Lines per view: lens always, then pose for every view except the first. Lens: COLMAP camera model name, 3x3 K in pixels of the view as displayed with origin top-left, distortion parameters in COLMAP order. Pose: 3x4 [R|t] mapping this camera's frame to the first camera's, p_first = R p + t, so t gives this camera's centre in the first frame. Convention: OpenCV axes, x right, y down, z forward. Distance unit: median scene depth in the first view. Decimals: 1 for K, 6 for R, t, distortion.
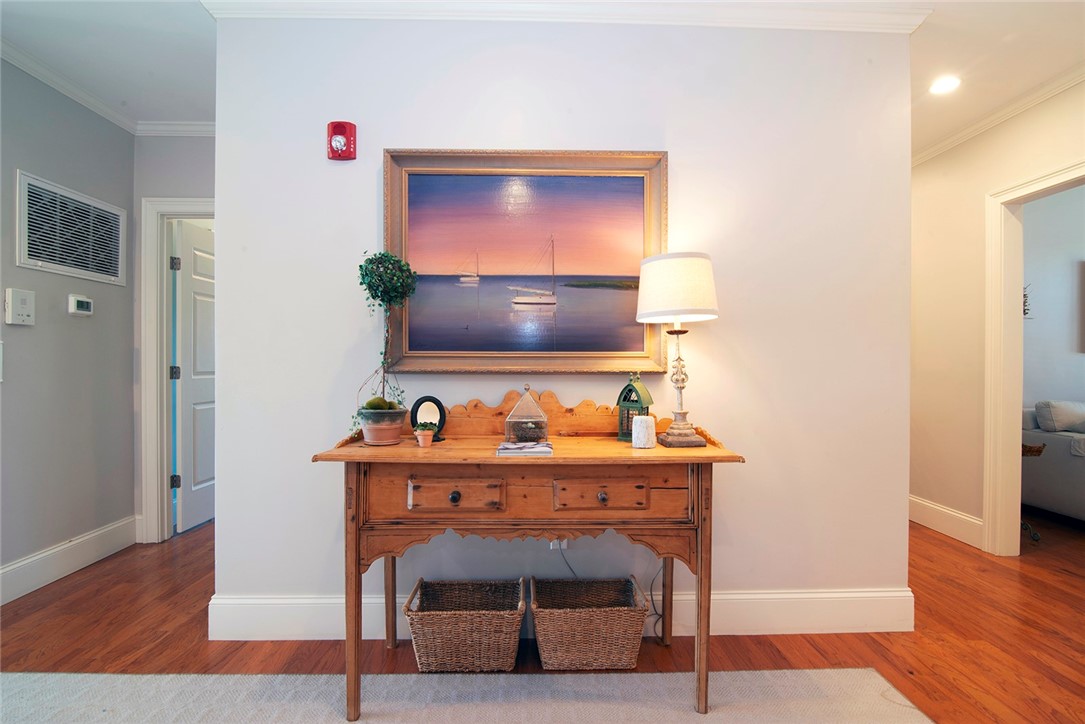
lens RADIAL K [[500.3, 0, 539.5], [0, 500.3, 362.6], [0, 0, 1]] dist [-0.017922, -0.000229]
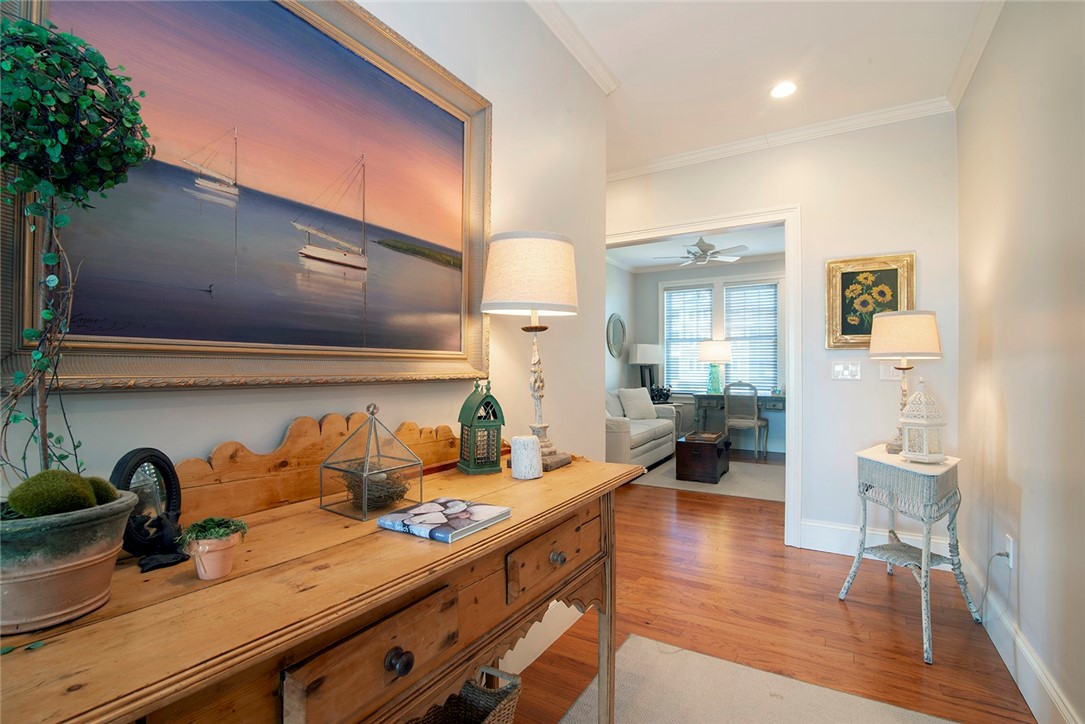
lens RADIAL K [[500.3, 0, 539.7], [0, 500.3, 361.6], [0, 0, 1]] dist [-0.017922, -0.000229]
pose [[0.535041, 0.008614, 0.844782, -0.371424], [-0.001308, 0.999955, -0.009368, 0.000685], [-0.844825, 0.003907, 0.535028, 0.499754]]
